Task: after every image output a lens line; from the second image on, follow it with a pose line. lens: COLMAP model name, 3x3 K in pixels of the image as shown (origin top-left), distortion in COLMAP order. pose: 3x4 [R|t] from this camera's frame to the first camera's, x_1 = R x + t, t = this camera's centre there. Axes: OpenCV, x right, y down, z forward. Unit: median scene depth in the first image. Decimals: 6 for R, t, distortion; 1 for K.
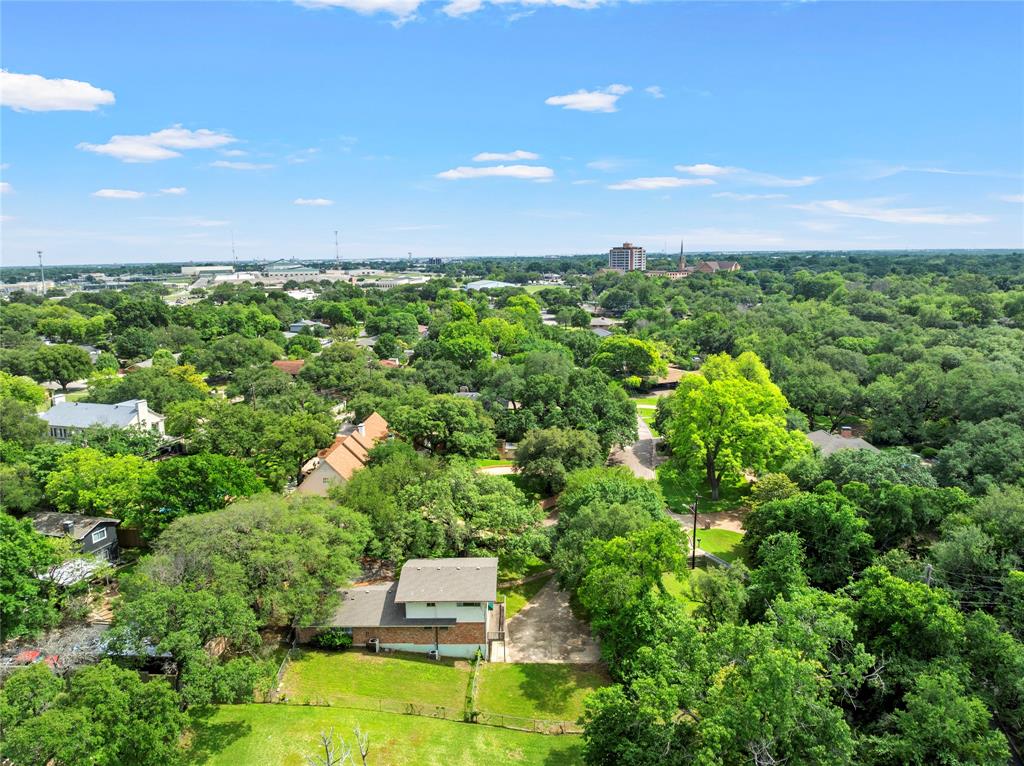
lens RADIAL K [[720.2, 0, 512.0], [0, 720.2, 383.0], [0, 0, 1]] dist [-0.045731, -0.006874]
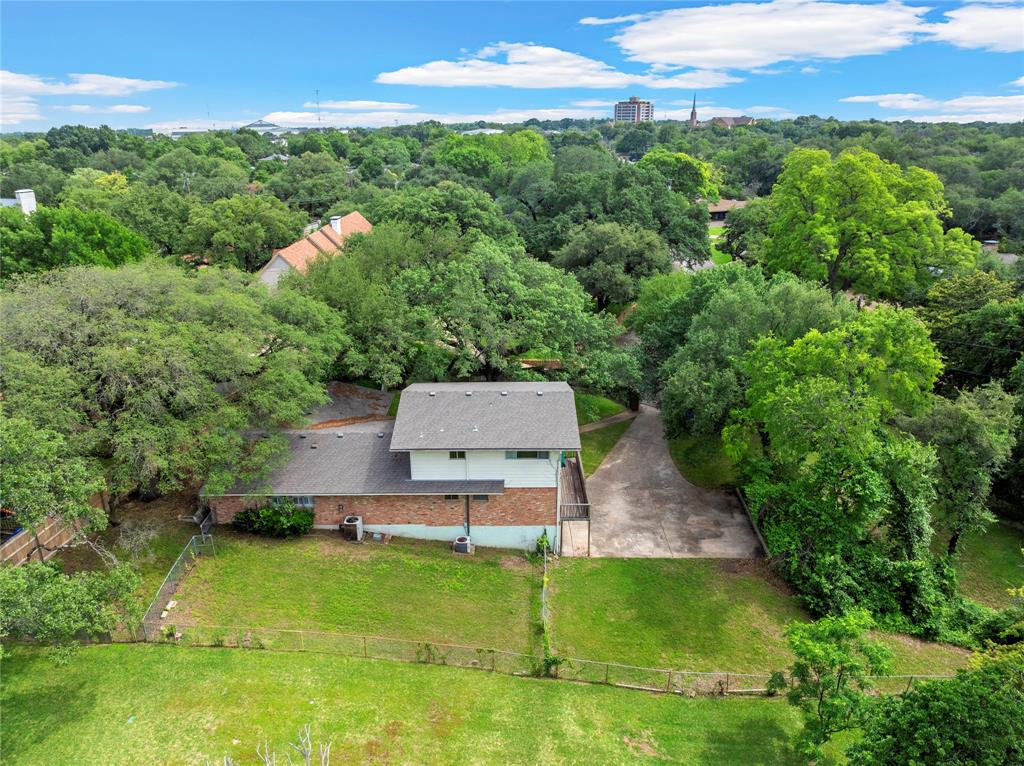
lens RADIAL K [[720.2, 0, 512.0], [0, 720.2, 383.0], [0, 0, 1]] dist [-0.045731, -0.006874]
pose [[0.999891, 0.004031, 0.014227, -0.079021], [-0.006347, 0.985983, 0.166725, 0.163605], [-0.013355, -0.166797, 0.985901, 0.470874]]
